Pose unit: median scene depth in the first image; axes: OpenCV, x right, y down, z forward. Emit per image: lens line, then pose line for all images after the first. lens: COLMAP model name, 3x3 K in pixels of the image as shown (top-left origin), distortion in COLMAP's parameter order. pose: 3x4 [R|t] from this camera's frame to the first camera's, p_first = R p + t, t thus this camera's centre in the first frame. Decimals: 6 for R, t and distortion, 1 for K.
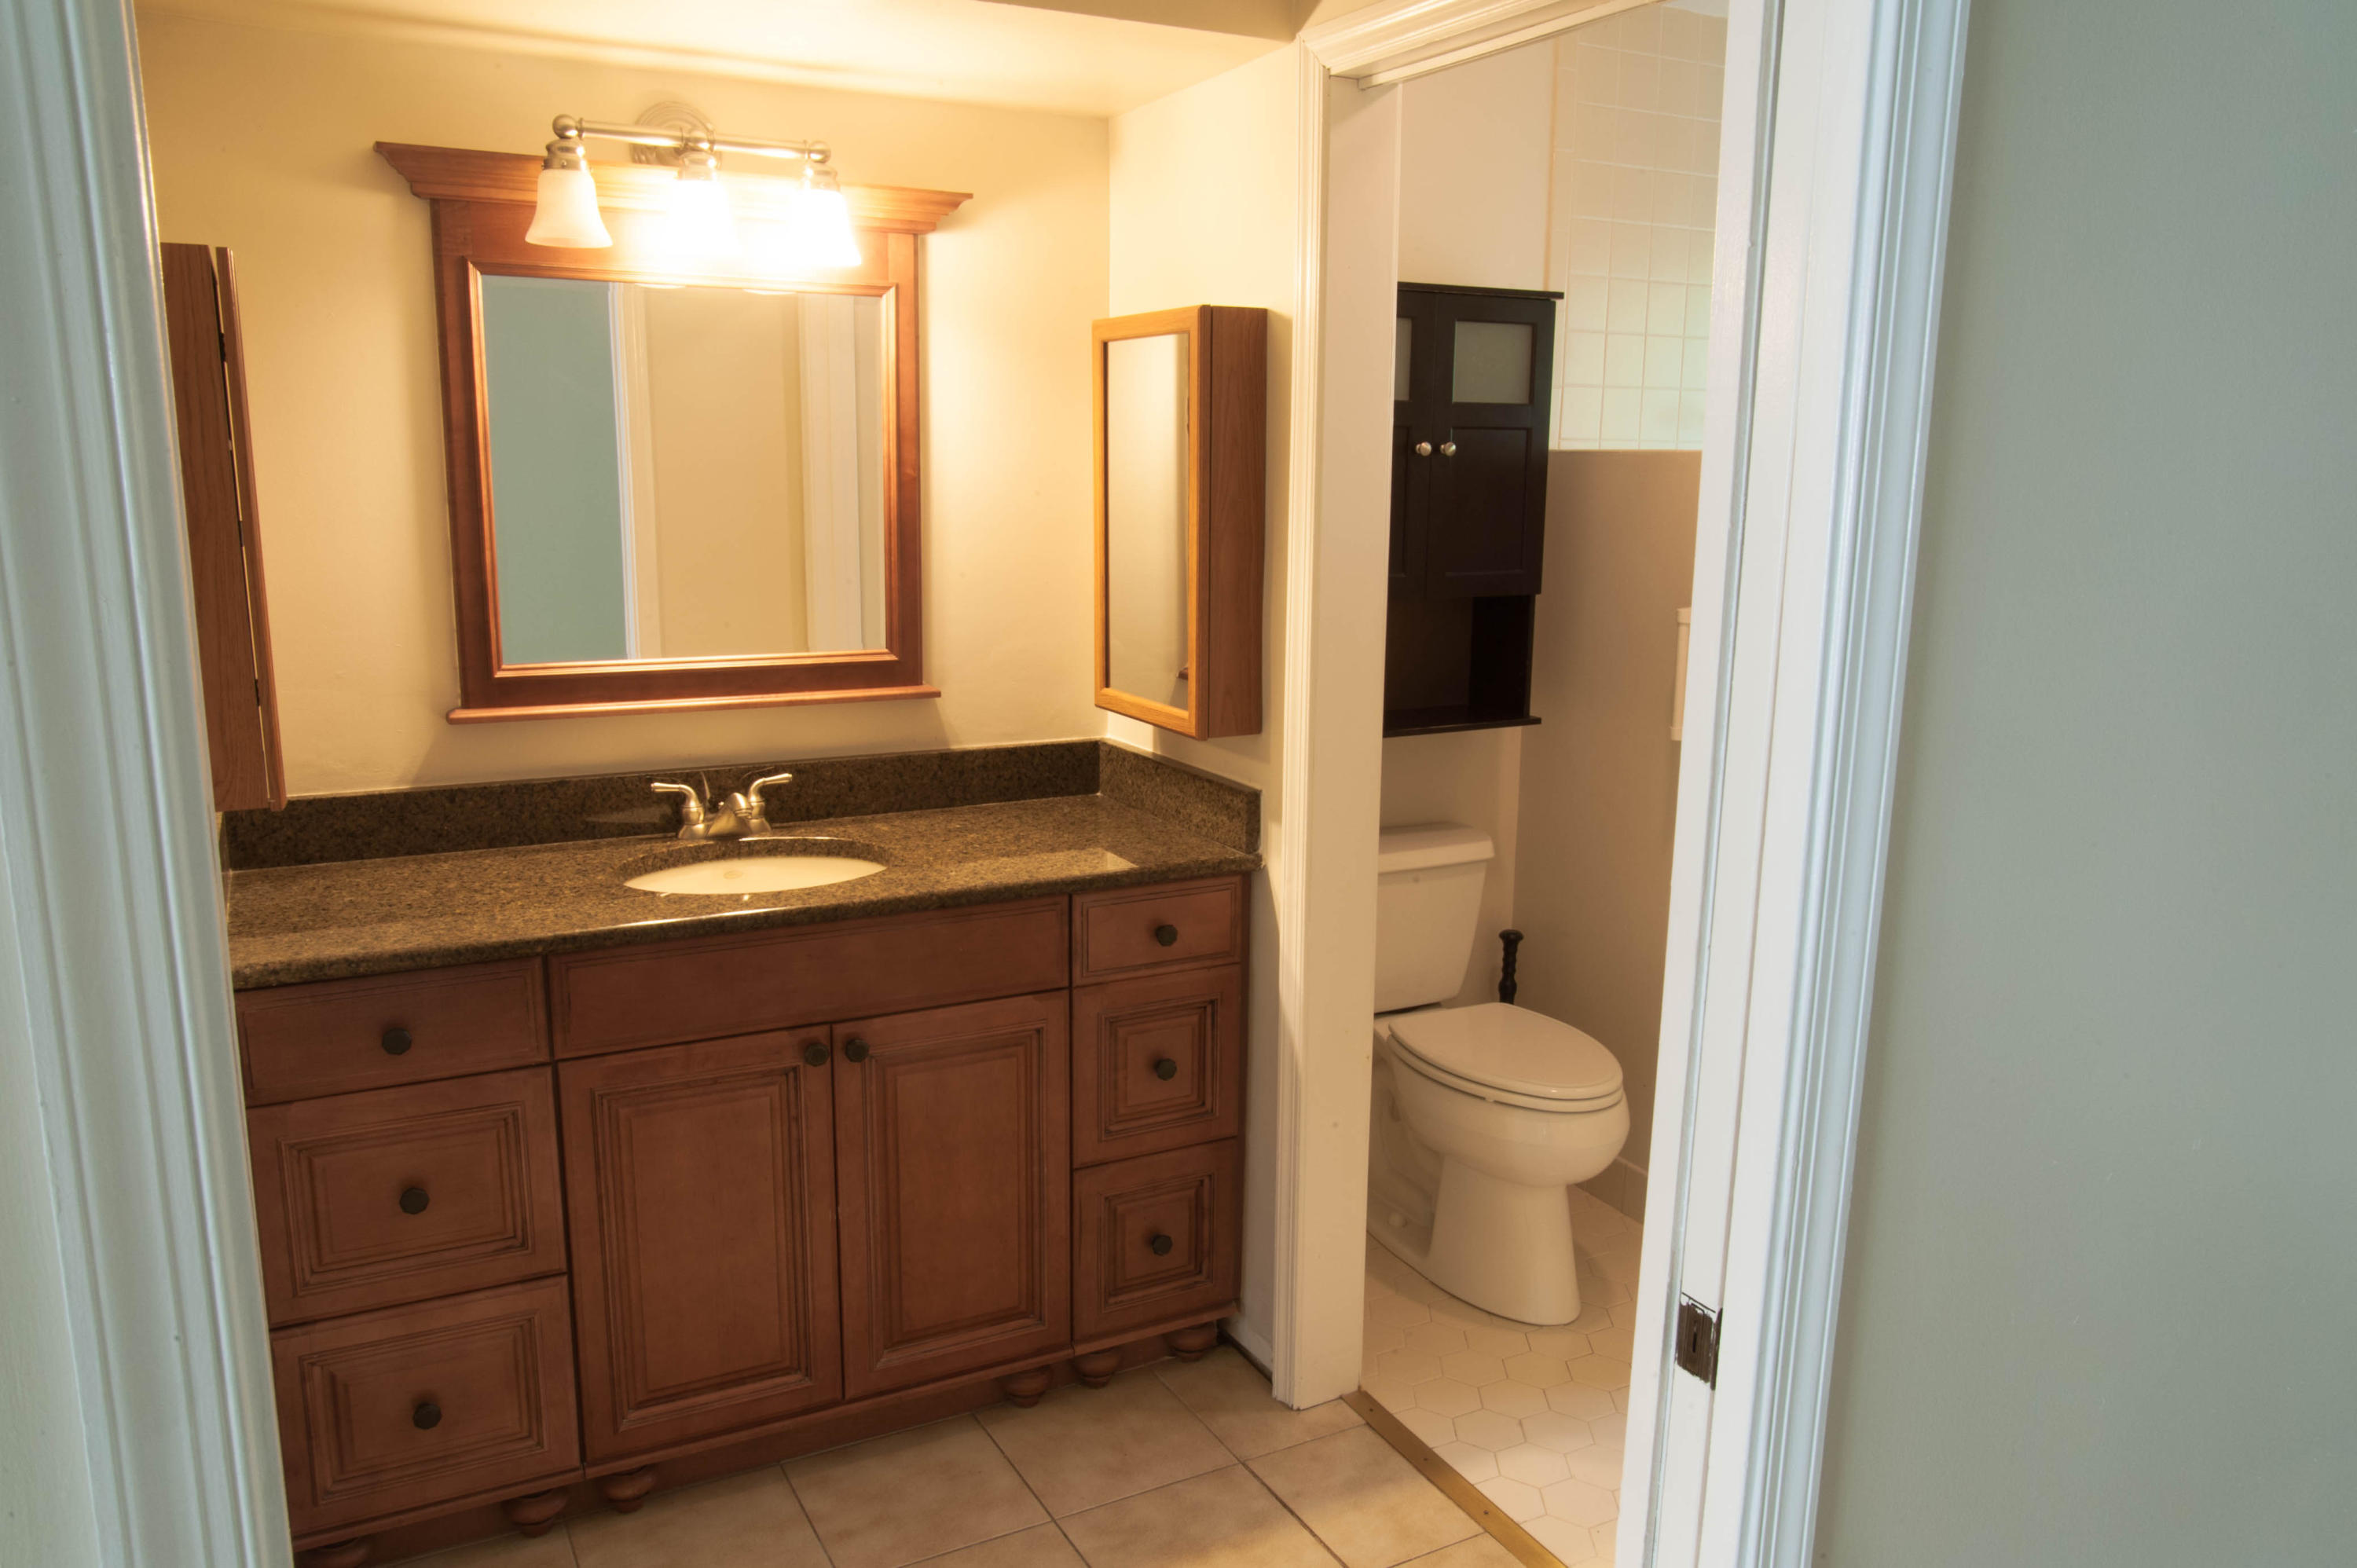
lens RADIAL K [[1652.9, 0, 1164.9], [0, 1652.9, 812.2], [0, 0, 1]] dist [-0.064076, 0.049255]
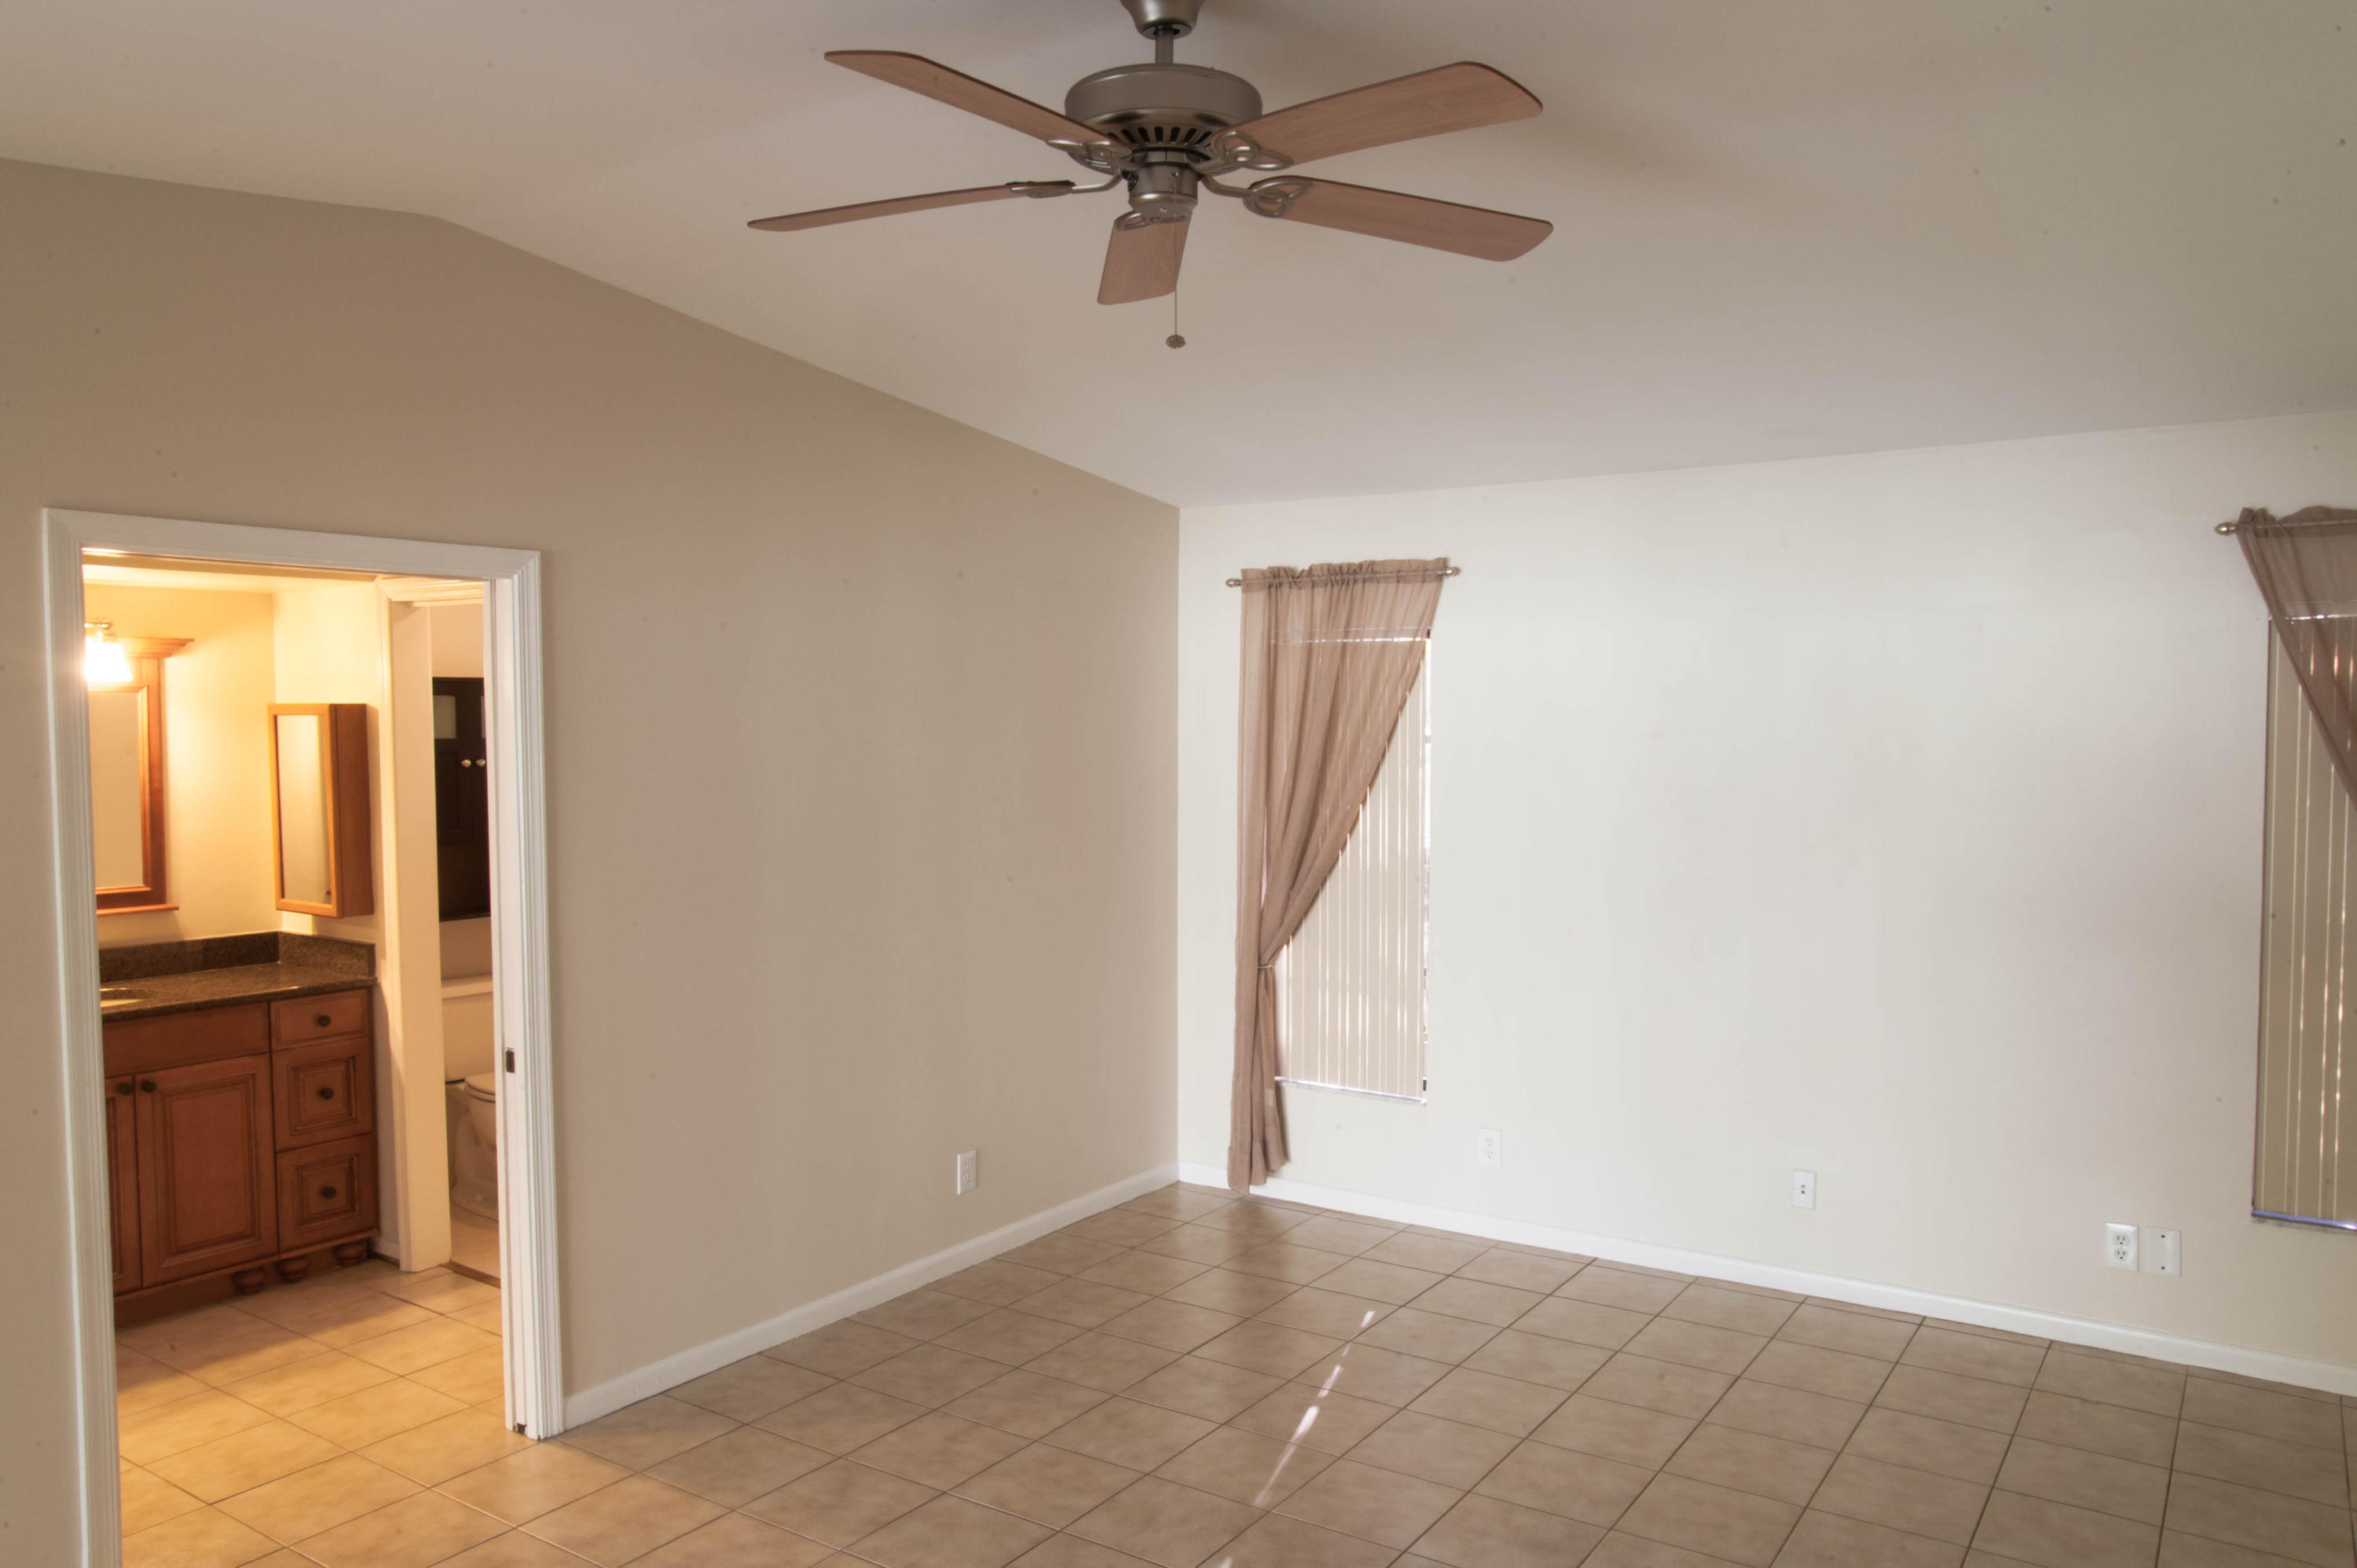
lens RADIAL K [[1652.9, 0, 1164.9], [0, 1652.9, 812.2], [0, 0, 1]] dist [-0.064076, 0.049255]
pose [[0.884869, -0.037225, 0.464349, -0.005305], [0.106202, 0.986673, -0.123281, 0.167630], [-0.453572, 0.158402, 0.877030, -1.117426]]
